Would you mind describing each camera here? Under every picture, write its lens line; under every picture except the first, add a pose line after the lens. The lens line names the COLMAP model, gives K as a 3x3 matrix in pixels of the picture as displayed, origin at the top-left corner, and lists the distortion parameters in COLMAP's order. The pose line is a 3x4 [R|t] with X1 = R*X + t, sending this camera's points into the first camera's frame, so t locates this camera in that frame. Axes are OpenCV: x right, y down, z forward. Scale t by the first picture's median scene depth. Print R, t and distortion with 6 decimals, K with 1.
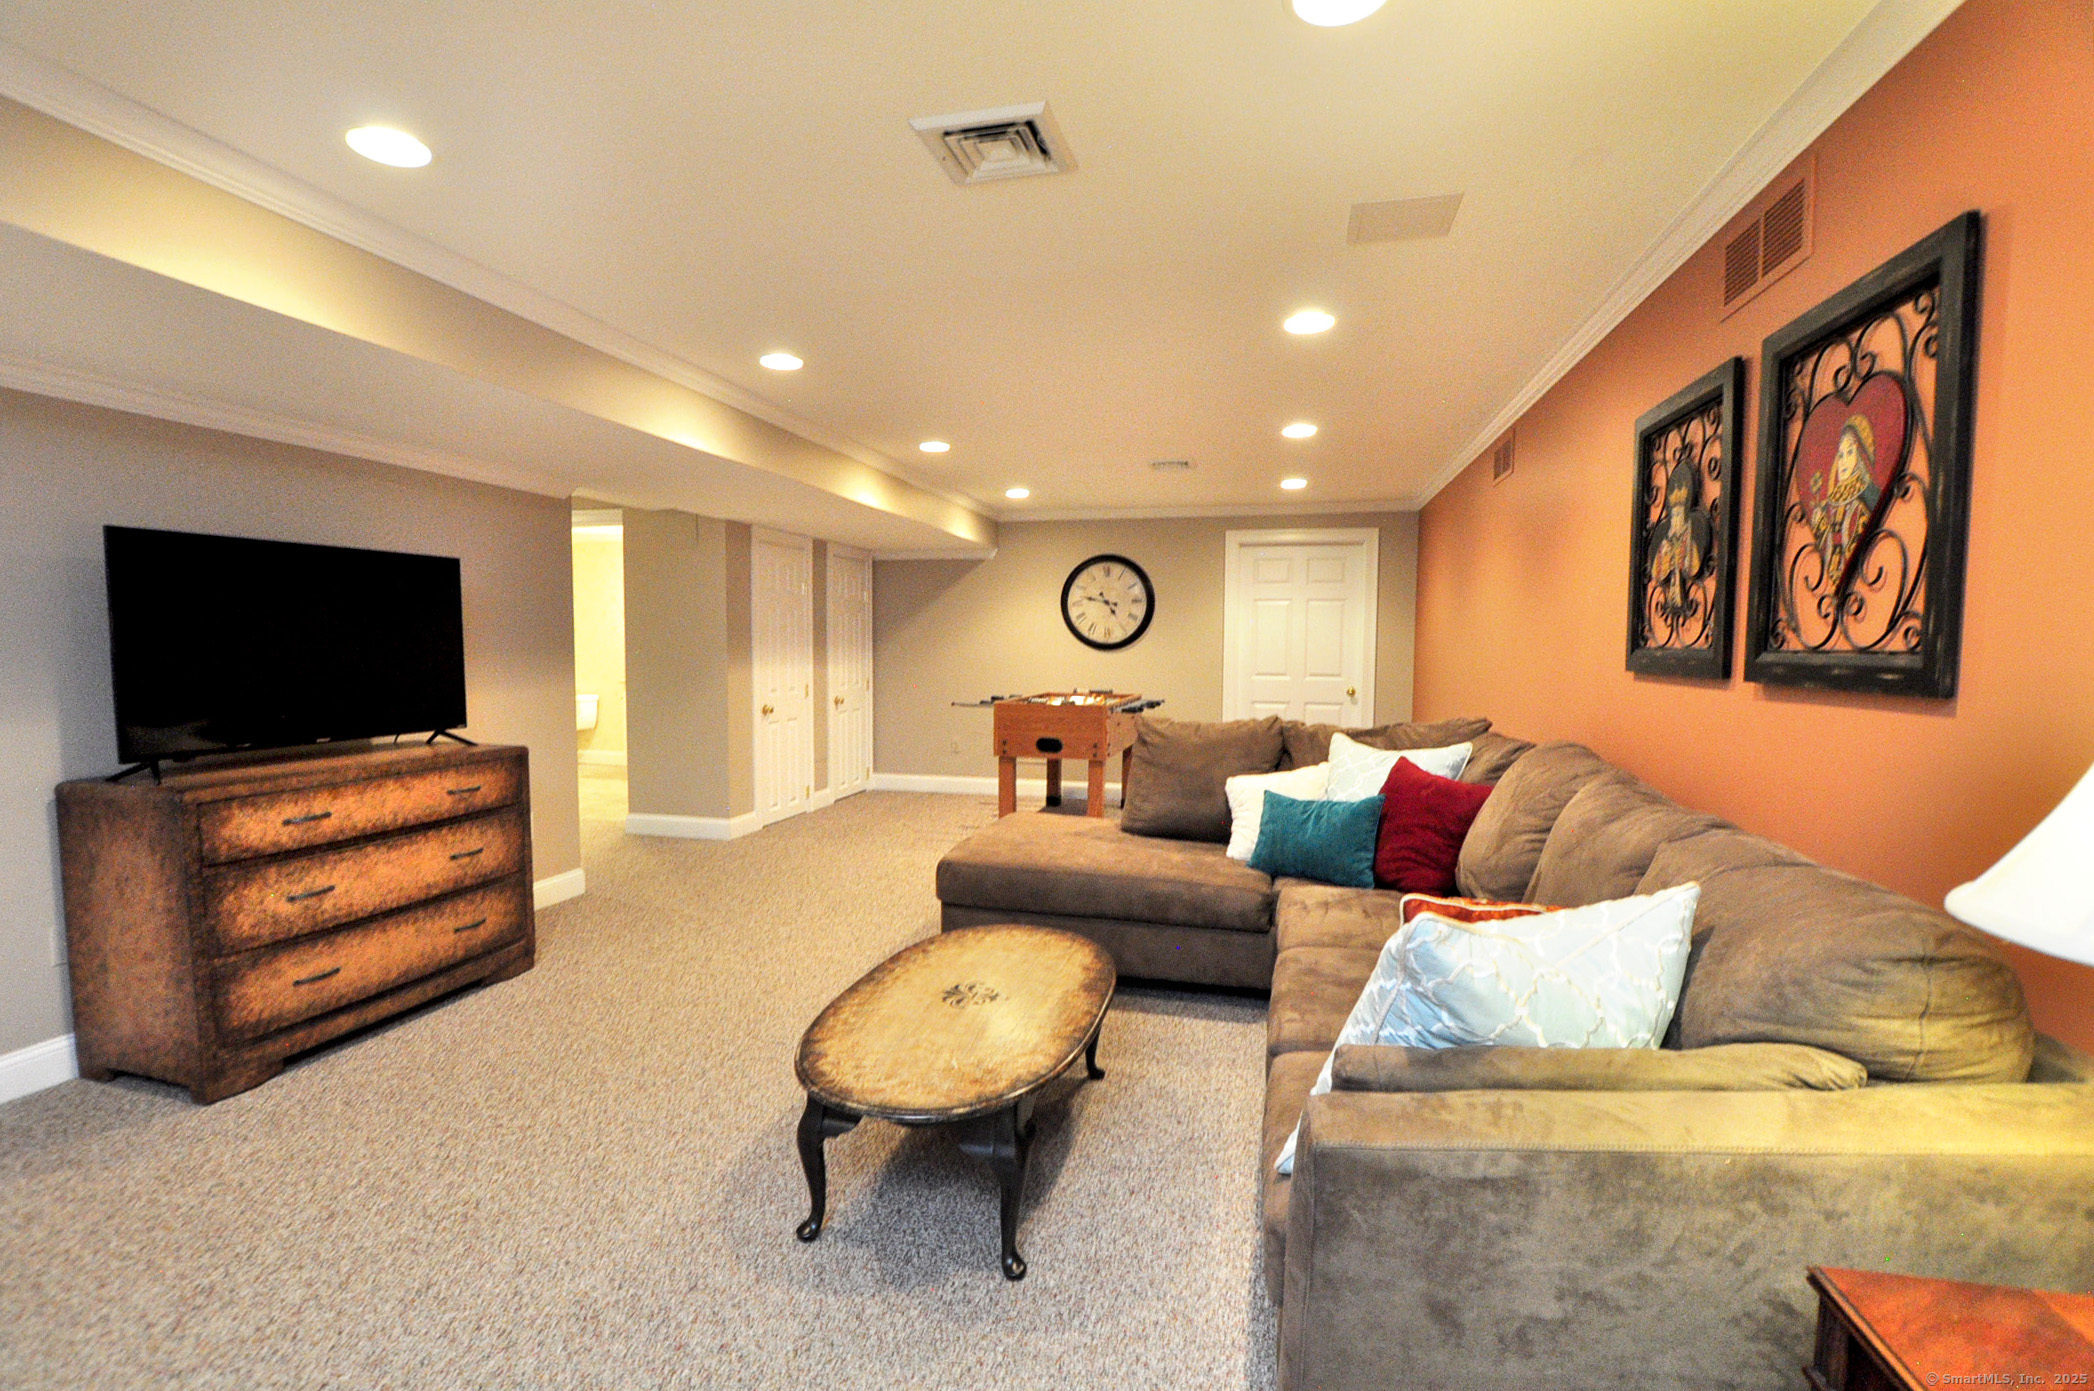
lens RADIAL K [[935.7, 0, 1066.3], [0, 935.7, 677.7], [0, 0, 1]] dist [-0.030333, 0.000013]
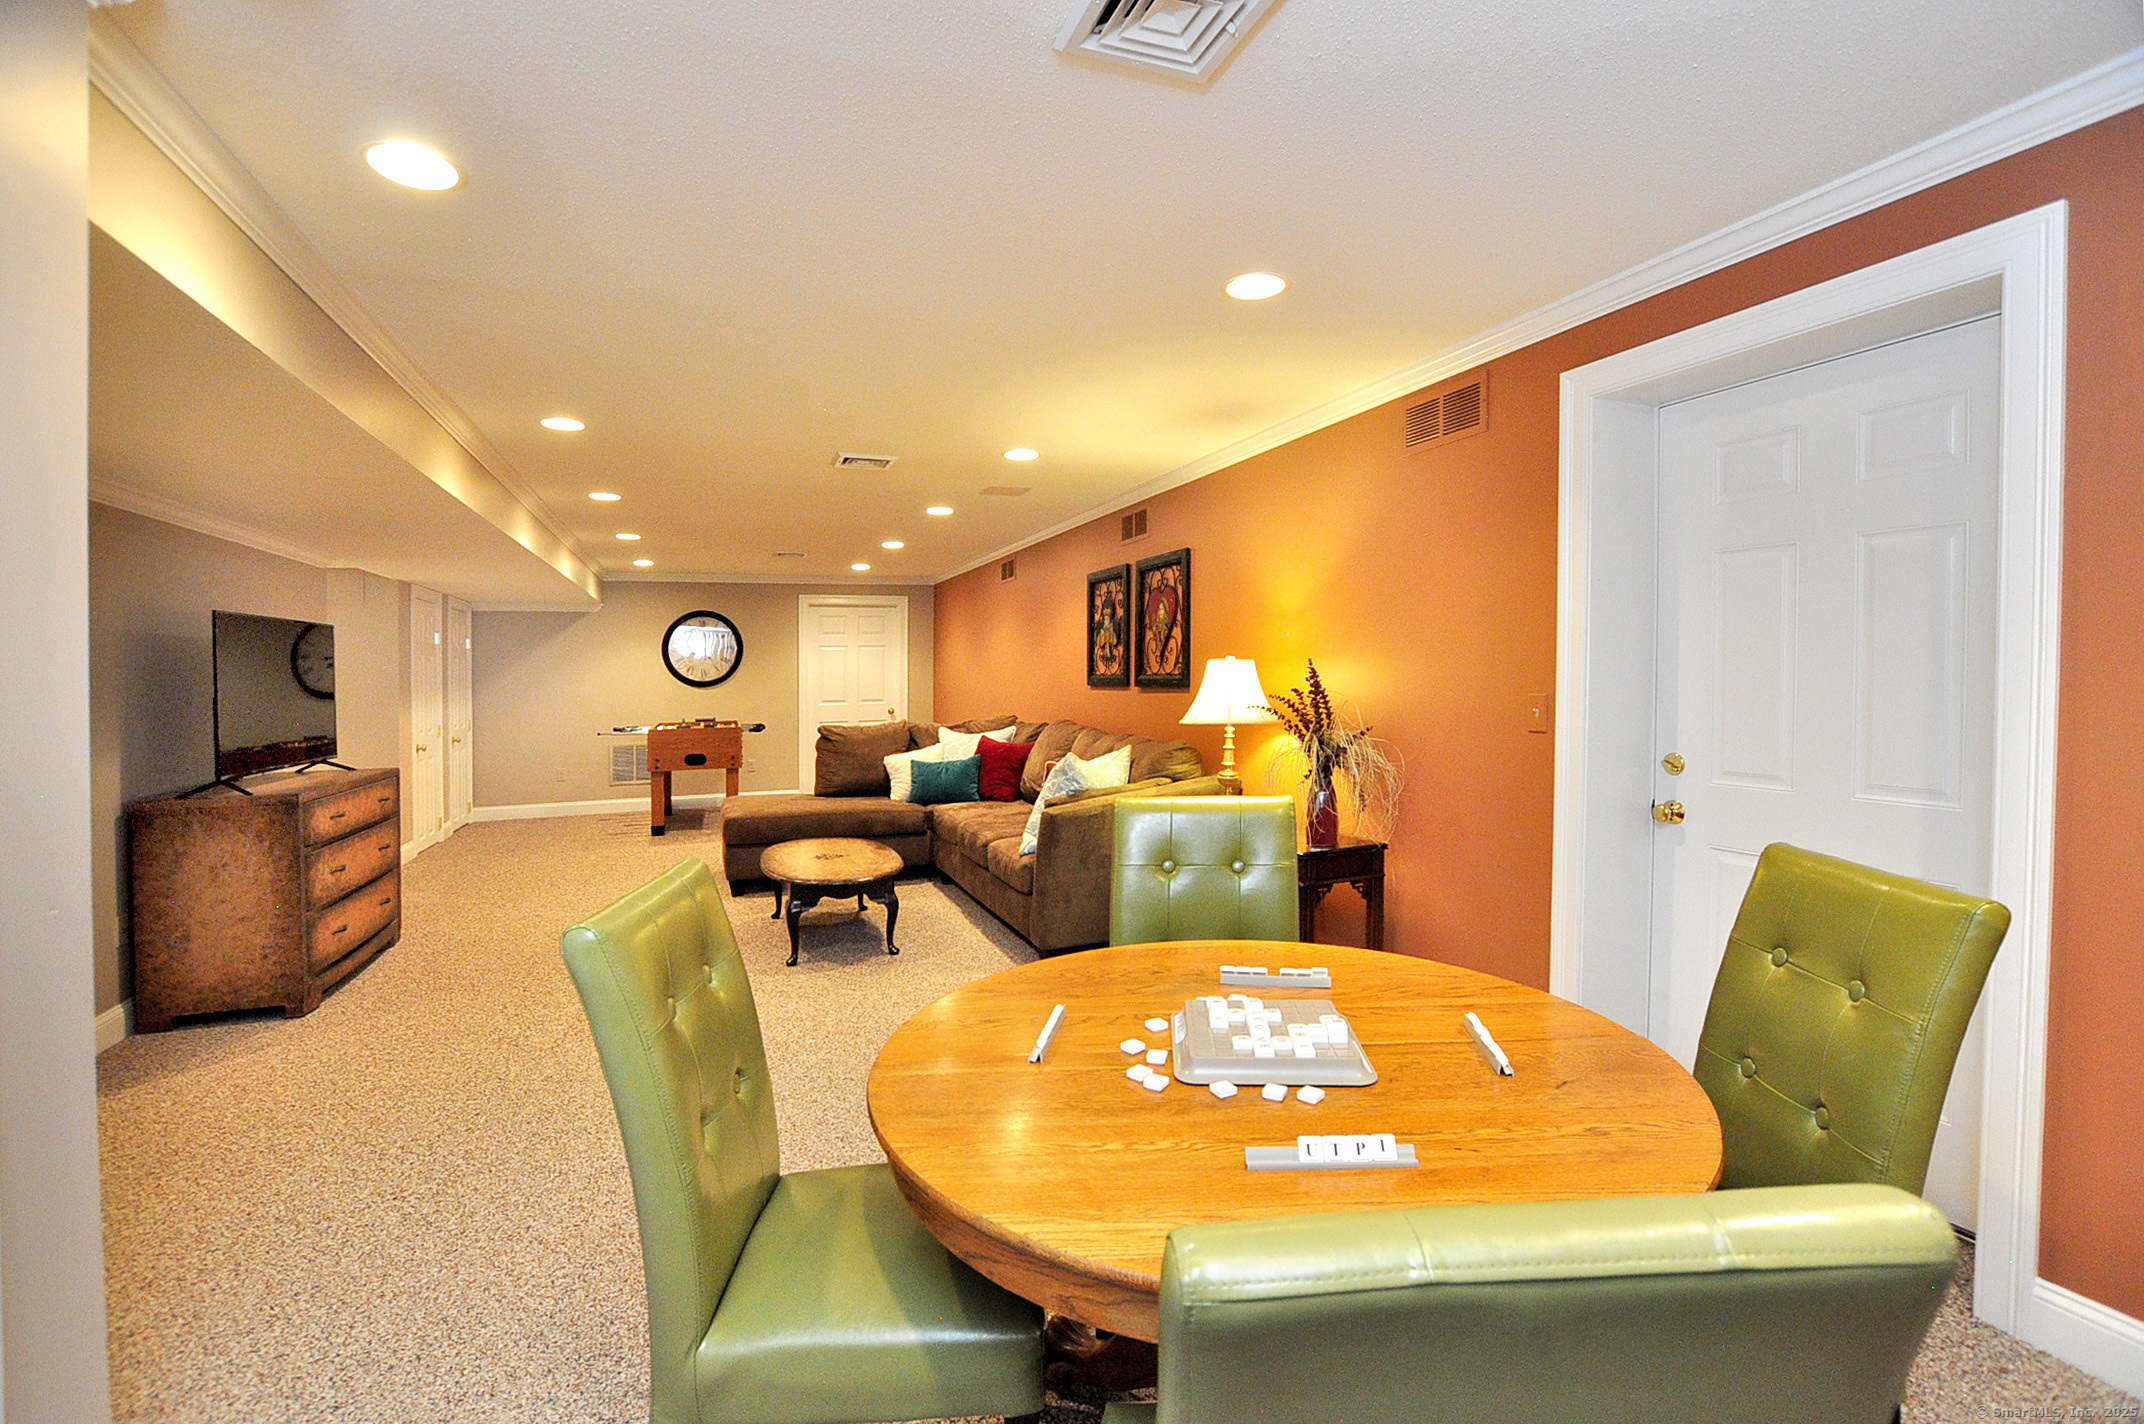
lens RADIAL K [[958.0, 0, 1091.8], [0, 958.0, 693.7], [0, 0, 1]] dist [-0.030333, 0.000013]
pose [[0.812834, -0.033322, 0.581541, -0.780500], [0.044732, 0.998985, -0.005281, 0.026950], [-0.580775, 0.030306, 0.813500, -0.945744]]
